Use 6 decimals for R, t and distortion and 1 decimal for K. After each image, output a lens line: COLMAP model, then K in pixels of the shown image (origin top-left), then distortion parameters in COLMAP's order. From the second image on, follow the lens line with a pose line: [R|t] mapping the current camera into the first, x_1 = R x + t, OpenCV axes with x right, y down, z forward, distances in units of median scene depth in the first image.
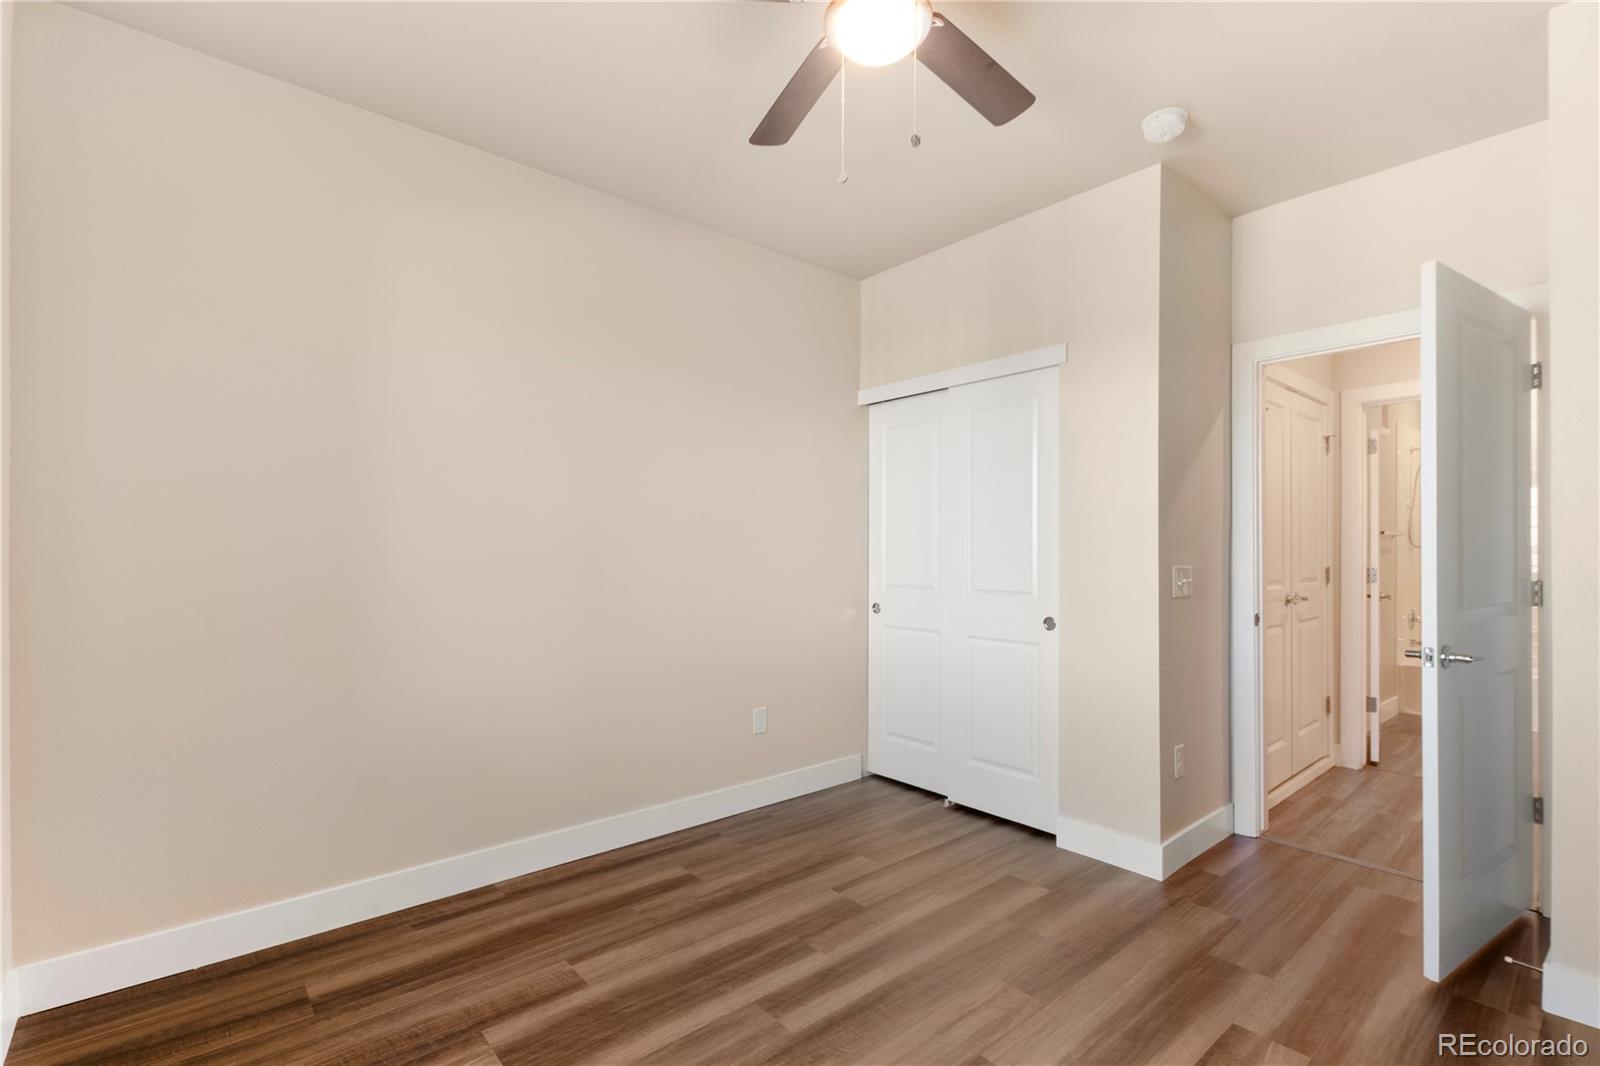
lens RADIAL K [[722.1, 0, 805.3], [0, 722.1, 540.0], [0, 0, 1]] dist [0.014714, -0.007459]
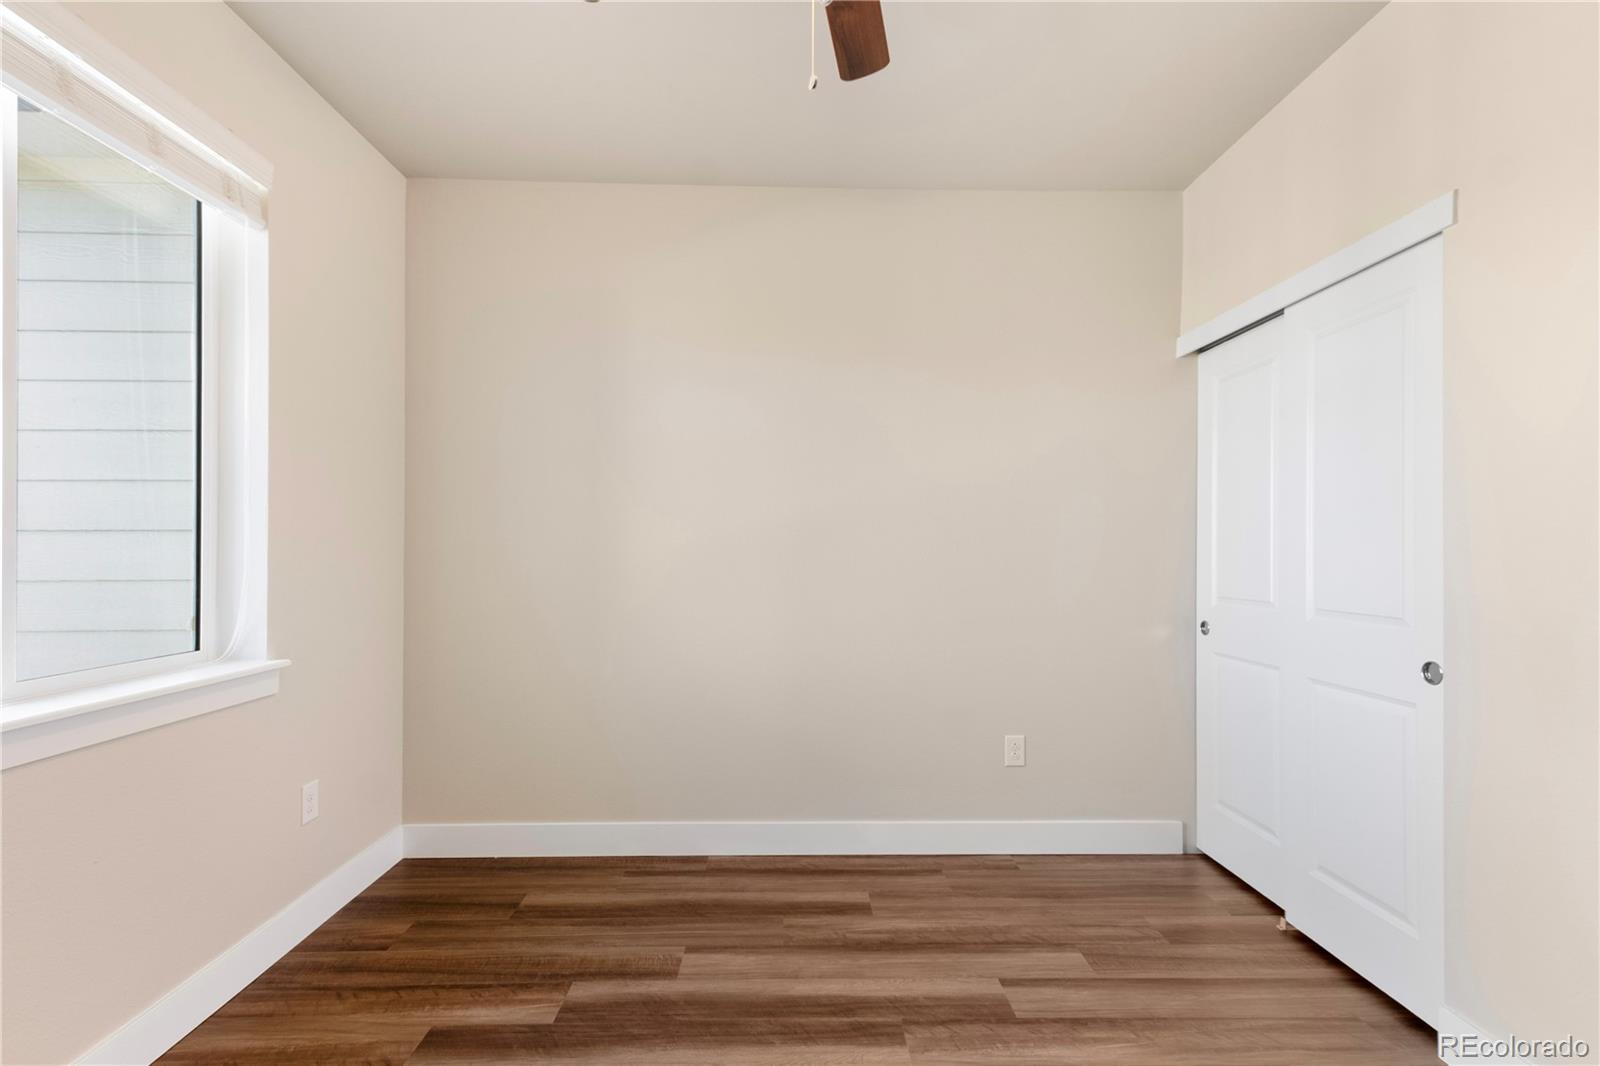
lens RADIAL K [[722.1, 0, 816.1], [0, 722.1, 538.6], [0, 0, 1]] dist [0.014714, -0.007459]
pose [[0.773895, -0.008580, -0.633256, 0.417923], [0.009031, 0.999956, -0.002513, 0.003314], [0.633249, -0.003774, 0.773939, 0.286884]]
